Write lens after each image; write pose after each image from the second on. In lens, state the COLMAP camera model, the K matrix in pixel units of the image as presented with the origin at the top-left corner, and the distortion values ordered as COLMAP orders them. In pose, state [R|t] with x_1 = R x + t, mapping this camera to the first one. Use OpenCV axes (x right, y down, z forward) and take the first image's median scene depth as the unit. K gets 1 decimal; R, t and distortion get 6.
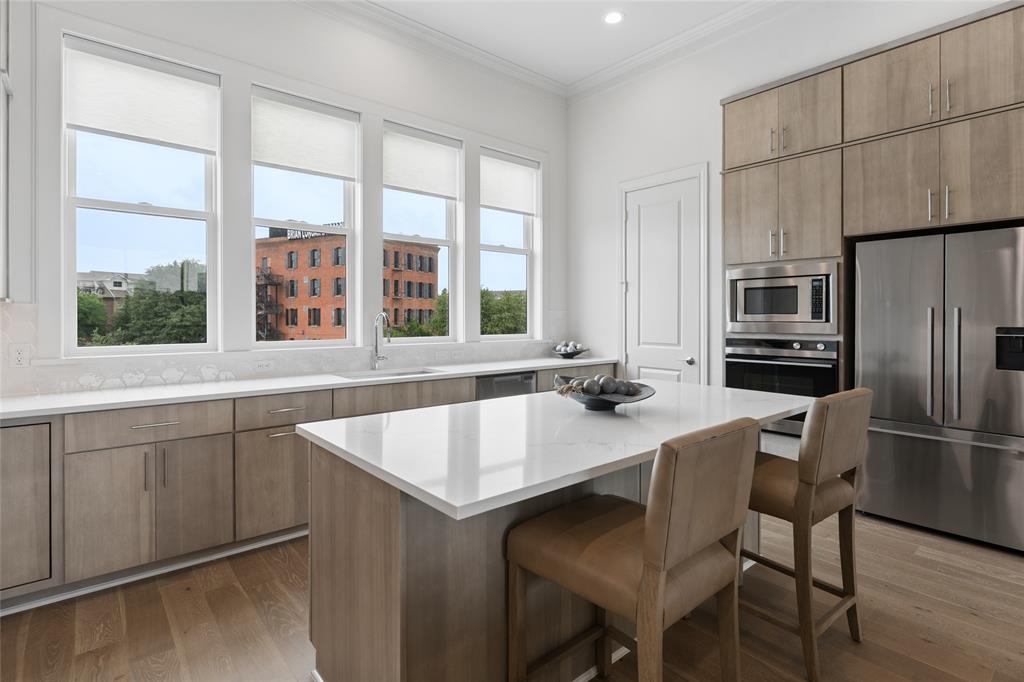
lens RADIAL K [[508.3, 0, 512.3], [0, 508.3, 320.5], [0, 0, 1]] dist [-0.005900, -0.001551]
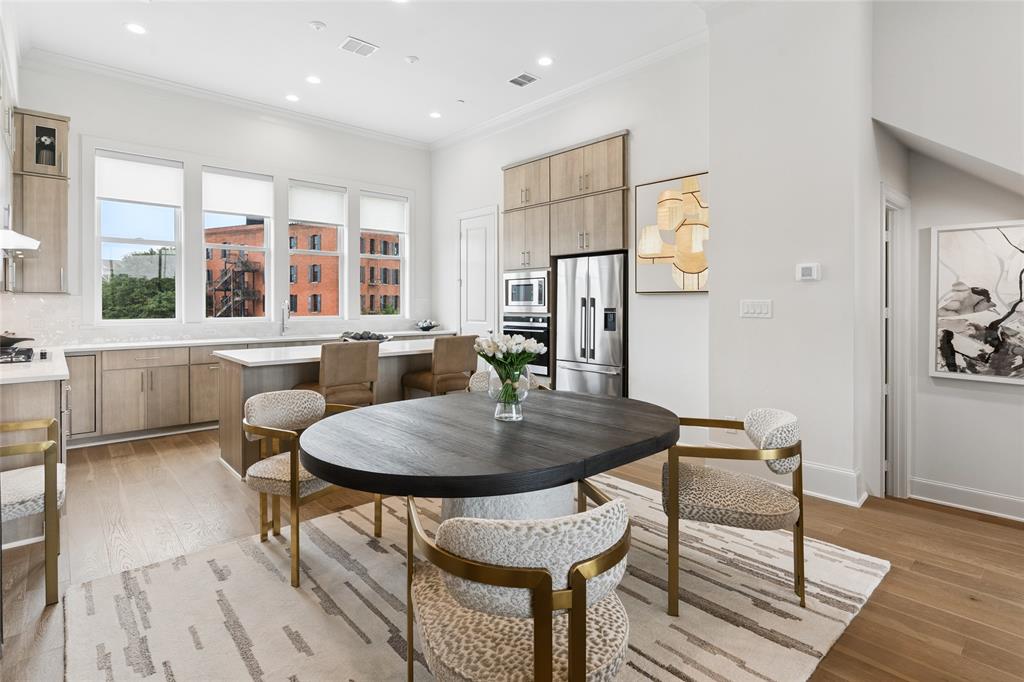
lens RADIAL K [[508.3, 0, 507.0], [0, 508.3, 306.0], [0, 0, 1]] dist [-0.005900, -0.001551]
pose [[0.999709, -0.000571, 0.024132, 0.401672], [0.000599, 0.999999, -0.001188, 0.005354], [-0.024132, 0.001202, 0.999708, -0.623967]]
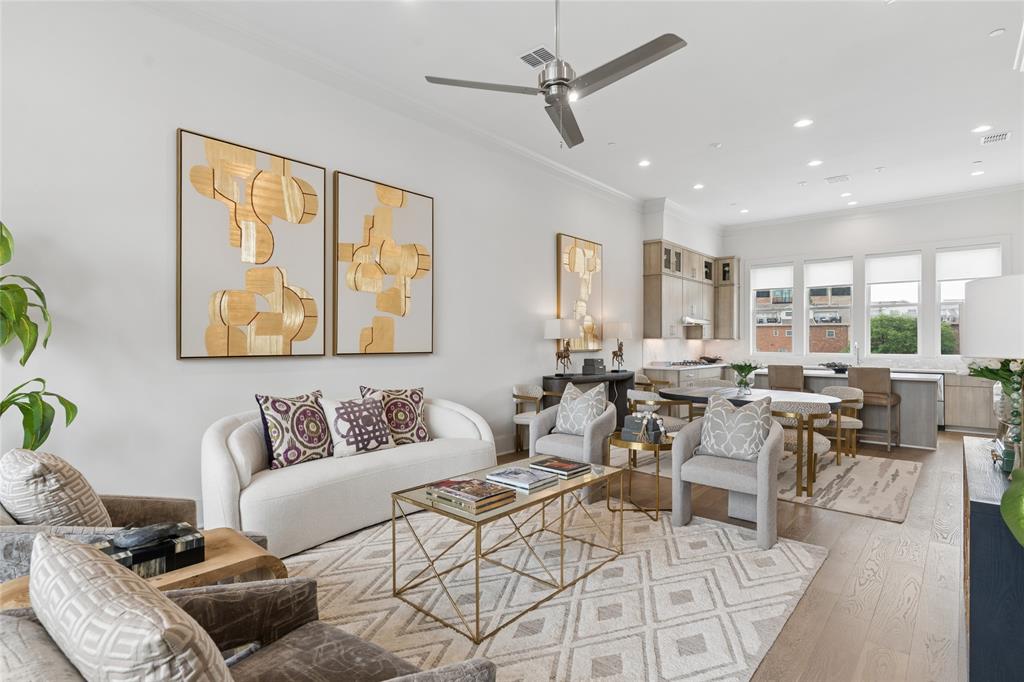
lens RADIAL K [[508.3, 0, 520.6], [0, 508.3, 346.0], [0, 0, 1]] dist [-0.005900, -0.001551]
pose [[0.152955, 0.006342, -0.988213, 1.750889], [-0.008473, 0.999951, 0.005106, 0.003883], [0.988197, 0.007592, 0.153001, -0.847153]]
